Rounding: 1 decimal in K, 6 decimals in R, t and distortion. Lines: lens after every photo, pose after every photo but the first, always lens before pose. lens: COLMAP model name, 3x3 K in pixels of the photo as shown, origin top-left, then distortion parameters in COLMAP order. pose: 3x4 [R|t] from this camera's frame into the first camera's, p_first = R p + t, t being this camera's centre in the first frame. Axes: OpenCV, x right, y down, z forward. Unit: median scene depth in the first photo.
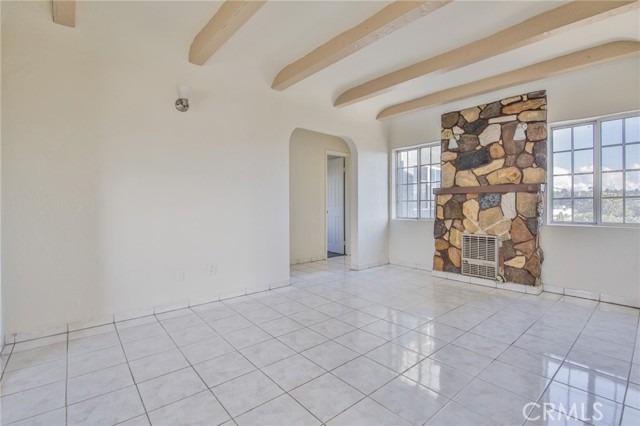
lens RADIAL K [[292.6, 0, 319.5], [0, 292.6, 209.1], [0, 0, 1]] dist [-0.007120, -0.006111]
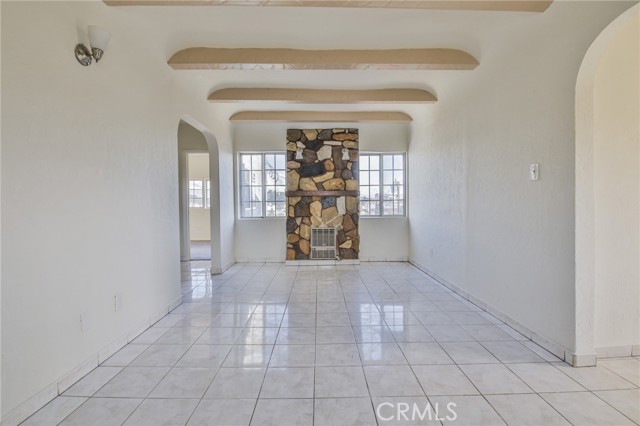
lens RADIAL K [[292.6, 0, 320.2], [0, 292.6, 209.4], [0, 0, 1]] dist [-0.007120, -0.006111]
pose [[0.646912, -0.021528, 0.762261, -0.468693], [0.015991, 0.999765, 0.014664, -0.014478], [-0.762397, 0.002703, 0.647104, 0.147059]]
